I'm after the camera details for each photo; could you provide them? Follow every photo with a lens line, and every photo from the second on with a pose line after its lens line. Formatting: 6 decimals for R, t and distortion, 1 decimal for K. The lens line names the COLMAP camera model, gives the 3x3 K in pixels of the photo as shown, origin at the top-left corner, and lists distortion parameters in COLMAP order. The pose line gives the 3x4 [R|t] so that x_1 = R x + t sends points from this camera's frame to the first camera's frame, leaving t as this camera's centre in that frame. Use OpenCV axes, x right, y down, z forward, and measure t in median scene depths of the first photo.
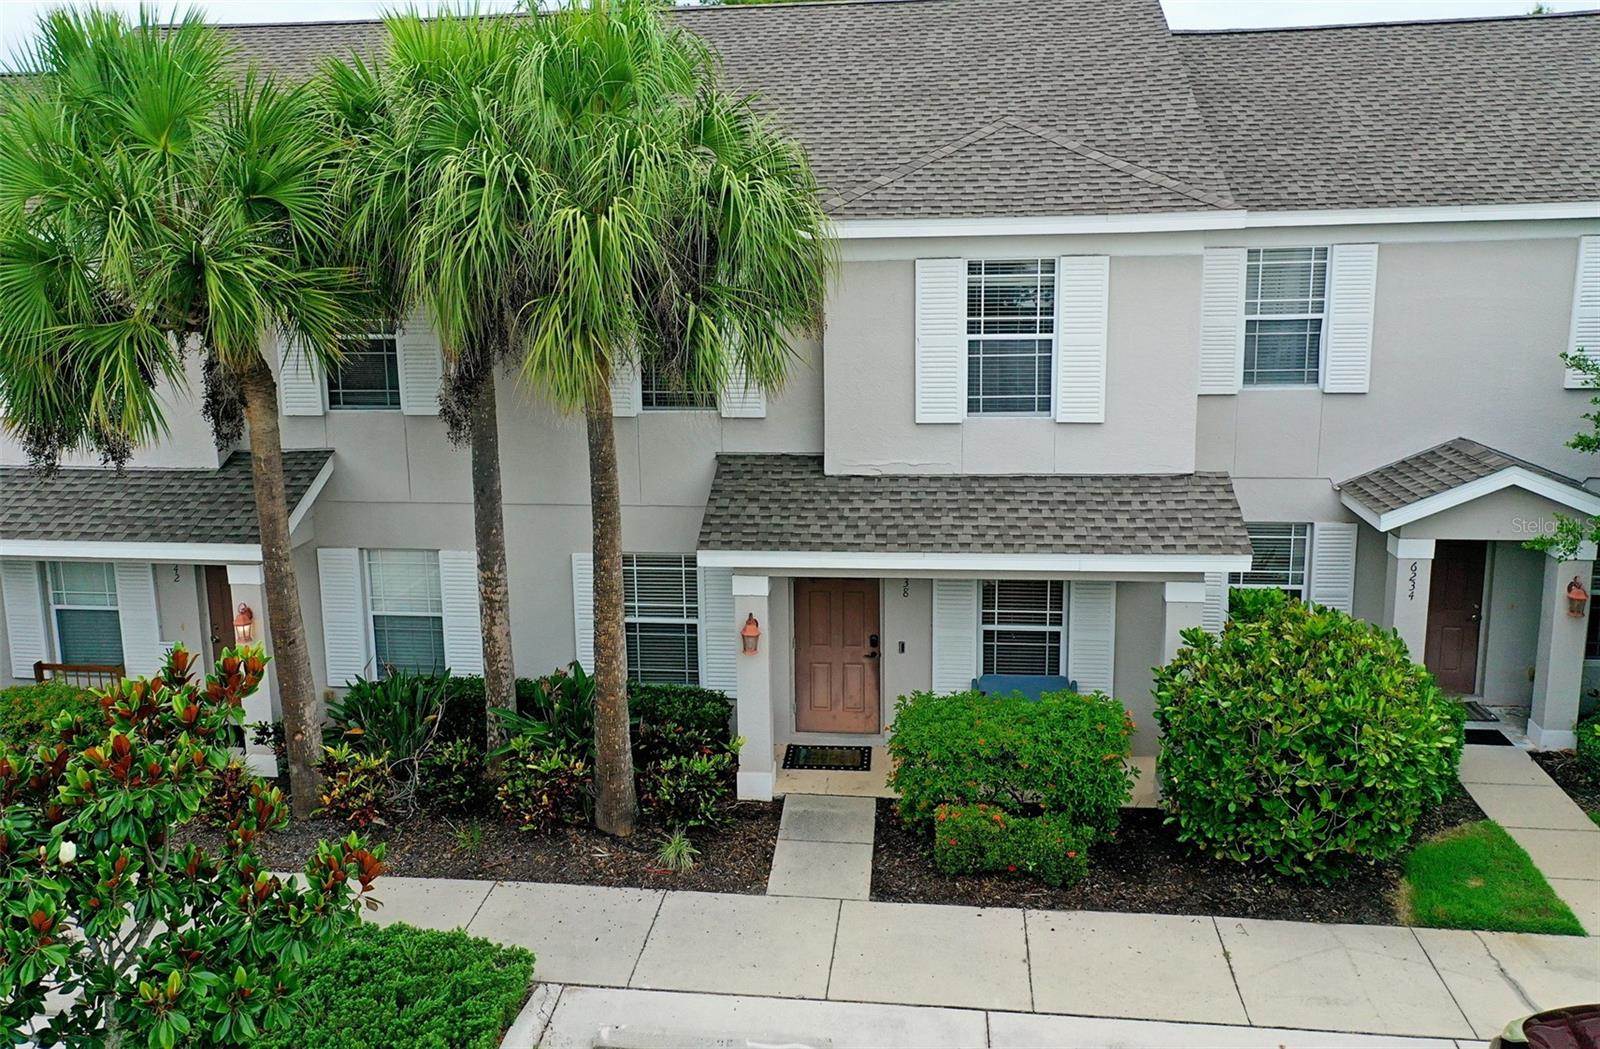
lens RADIAL K [[1349.2, 0, 749.1], [0, 1349.2, 504.7], [0, 0, 1]] dist [0.005409, 0.002443]
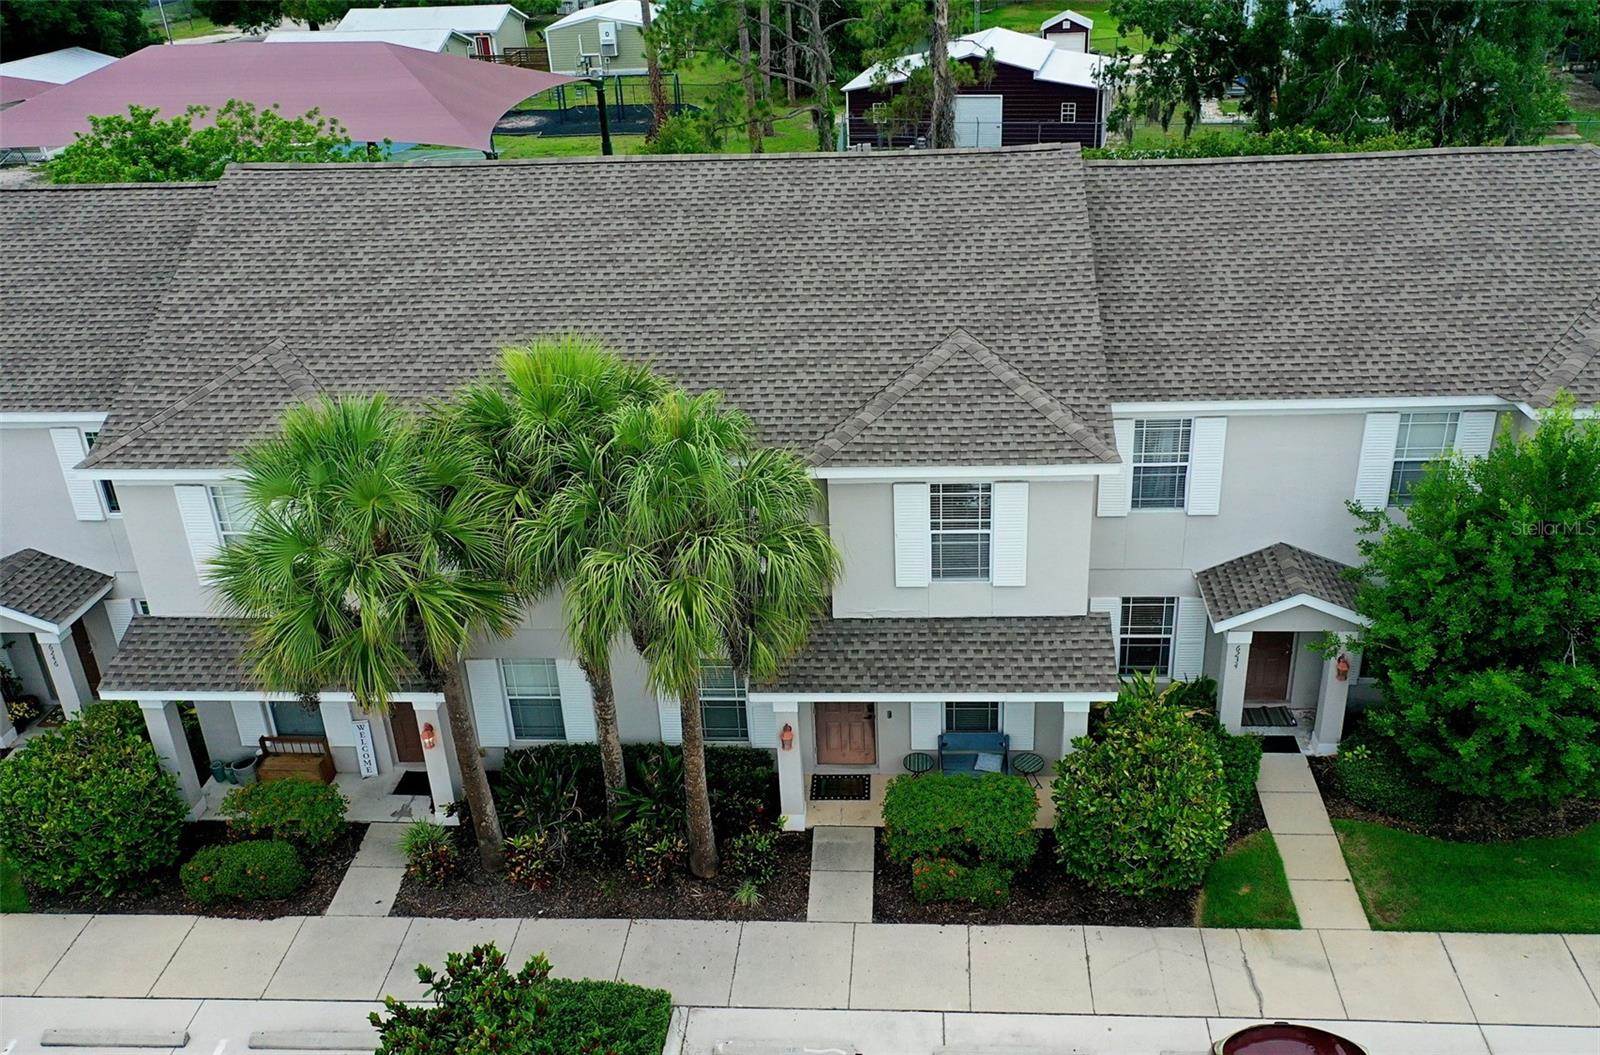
lens RADIAL K [[1353.3, 0, 833.6], [0, 1353.3, 514.8], [0, 0, 1]] dist [0.009265, -0.006043]
pose [[0.996827, -0.049482, 0.062347, -0.028195], [0.031899, 0.965978, 0.256649, -0.515009], [-0.072925, -0.253846, 0.964492, -0.363491]]
